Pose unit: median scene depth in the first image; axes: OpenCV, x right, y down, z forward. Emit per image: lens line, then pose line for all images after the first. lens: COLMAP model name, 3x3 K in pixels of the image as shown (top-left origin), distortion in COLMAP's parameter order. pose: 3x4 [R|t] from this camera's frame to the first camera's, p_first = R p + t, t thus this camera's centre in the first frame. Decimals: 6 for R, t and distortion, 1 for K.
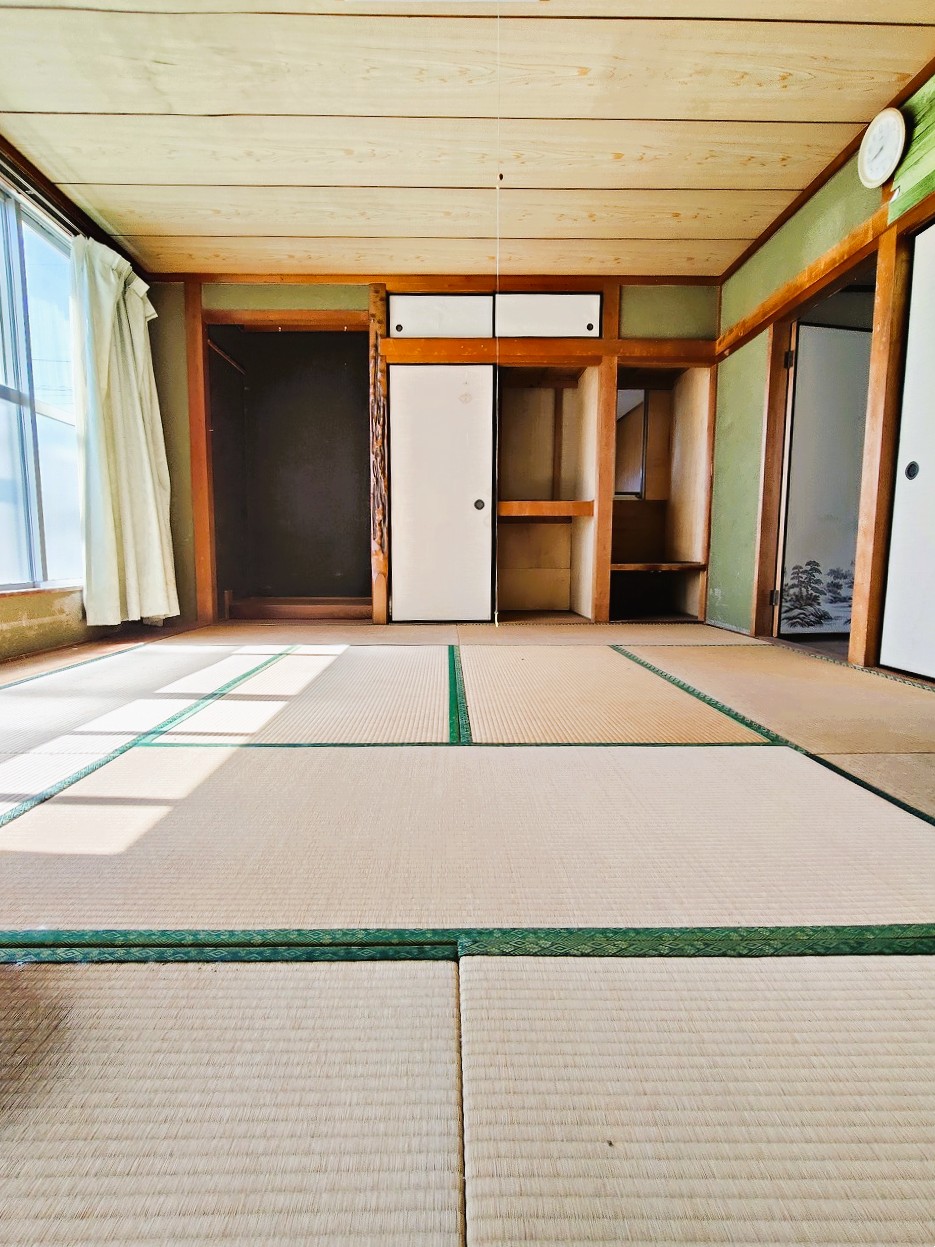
lens RADIAL K [[585.6, 0, 460.8], [0, 585.6, 623.6], [0, 0, 1]] dist [-0.002445, 0.001839]
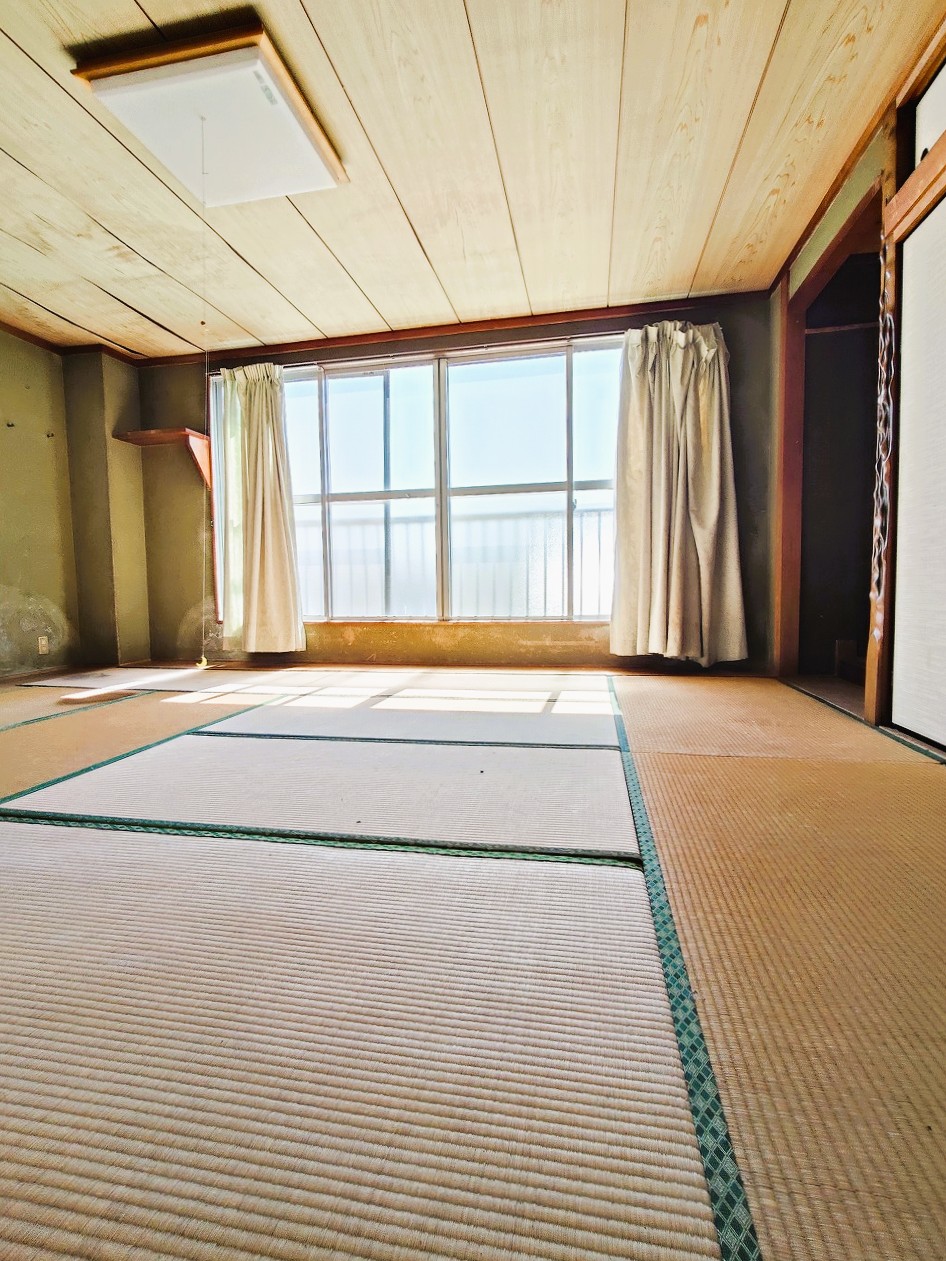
lens RADIAL K [[592.2, 0, 470.0], [0, 592.2, 627.6], [0, 0, 1]] dist [-0.002445, 0.001839]
pose [[-0.219361, 0.066164, -0.973398, 0.679021], [-0.097158, 0.991257, 0.089273, -0.142130], [0.970794, 0.114156, -0.211015, 1.052222]]
